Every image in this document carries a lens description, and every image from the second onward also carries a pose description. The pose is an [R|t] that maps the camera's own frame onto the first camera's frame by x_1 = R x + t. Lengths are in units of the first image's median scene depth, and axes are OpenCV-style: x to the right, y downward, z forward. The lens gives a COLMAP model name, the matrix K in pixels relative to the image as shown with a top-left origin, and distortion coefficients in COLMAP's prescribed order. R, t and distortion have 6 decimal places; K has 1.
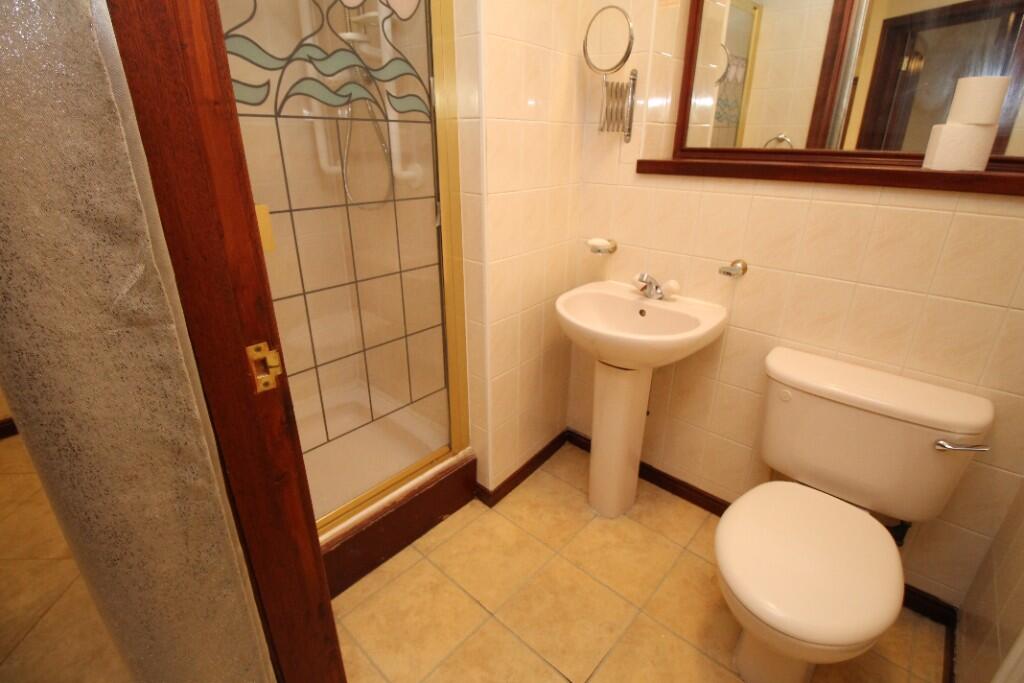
lens RADIAL K [[478.0, 0, 513.5], [0, 478.0, 336.3], [0, 0, 1]] dist [-0.015223, -0.004119]
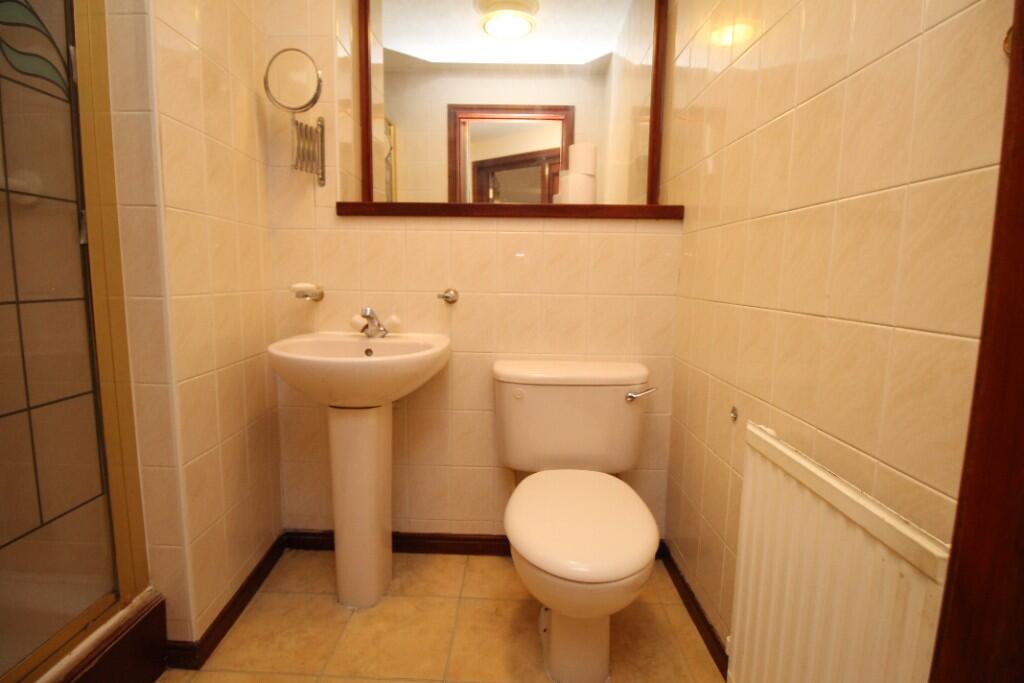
lens RADIAL K [[478.0, 0, 515.3], [0, 478.0, 340.9], [0, 0, 1]] dist [-0.015223, -0.004119]
pose [[0.746320, -0.076038, 0.661229, -0.135953], [0.243486, 0.955782, -0.164908, 0.156837], [-0.619452, 0.284074, 0.731834, 0.126811]]
